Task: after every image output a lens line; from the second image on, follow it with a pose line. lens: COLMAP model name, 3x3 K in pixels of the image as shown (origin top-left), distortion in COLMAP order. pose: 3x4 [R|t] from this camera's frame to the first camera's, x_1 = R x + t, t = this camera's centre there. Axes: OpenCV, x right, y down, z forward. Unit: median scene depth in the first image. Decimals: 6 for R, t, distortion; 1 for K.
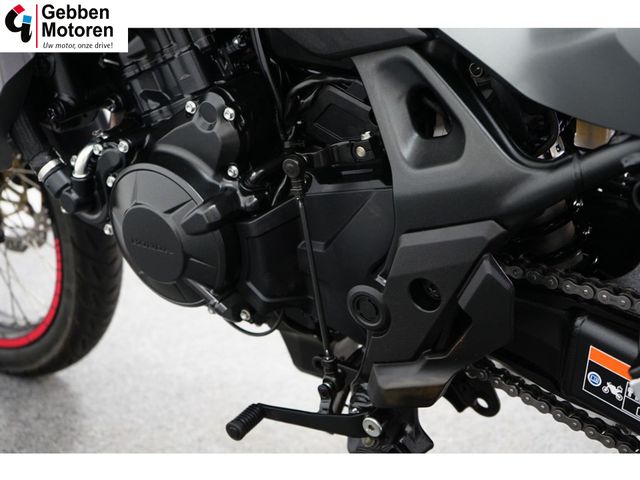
lens RADIAL K [[1027.6, 0, 320.1], [0, 1027.6, 239.6], [0, 0, 1]] dist [0.003197, 0.000000]
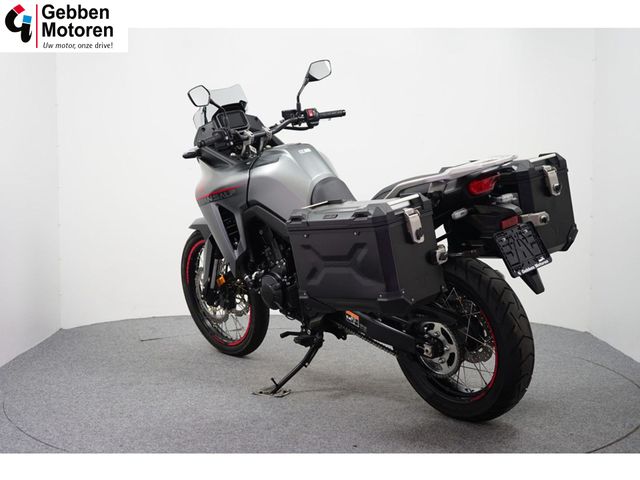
lens RADIAL K [[939.1, 0, 320.1], [0, 939.1, 240.5], [0, 0, 1]] dist [-0.173870, 0.000000]
pose [[0.974302, 0.023927, -0.223969, 0.923997], [-0.071564, 0.975704, -0.207076, 0.582719], [0.213573, 0.217783, 0.952343, -2.739777]]
